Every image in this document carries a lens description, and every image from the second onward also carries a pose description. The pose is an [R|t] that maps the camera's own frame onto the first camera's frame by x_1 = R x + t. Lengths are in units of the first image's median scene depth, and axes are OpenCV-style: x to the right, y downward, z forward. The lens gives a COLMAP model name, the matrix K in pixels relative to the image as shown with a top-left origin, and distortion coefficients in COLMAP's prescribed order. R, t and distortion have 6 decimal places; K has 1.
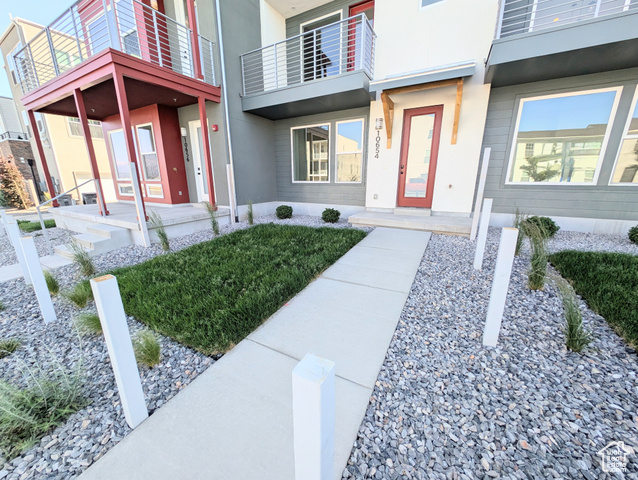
lens RADIAL K [[237.7, 0, 319.9], [0, 237.7, 238.8], [0, 0, 1]] dist [-0.000137, -0.000555]
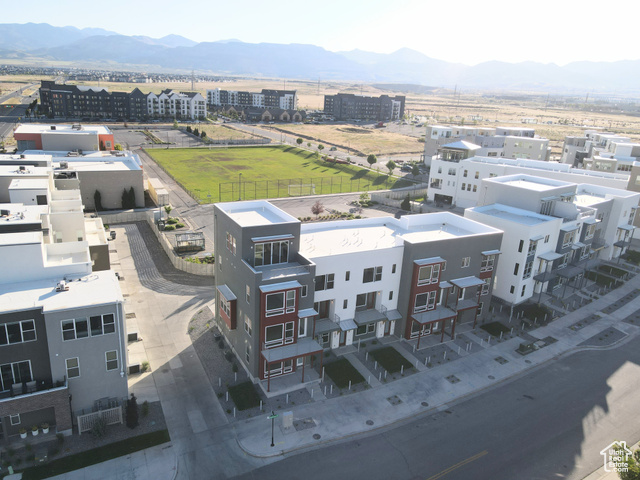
lens RADIAL K [[458.5, 0, 310.4], [0, 458.5, 235.9], [0, 0, 1]] dist [0.021345, 0.001085]
pose [[0.567718, -0.235624, 0.788783, -5.646656], [0.143417, 0.971820, 0.187077, -3.478723], [-0.810634, 0.006918, 0.585512, -3.158712]]
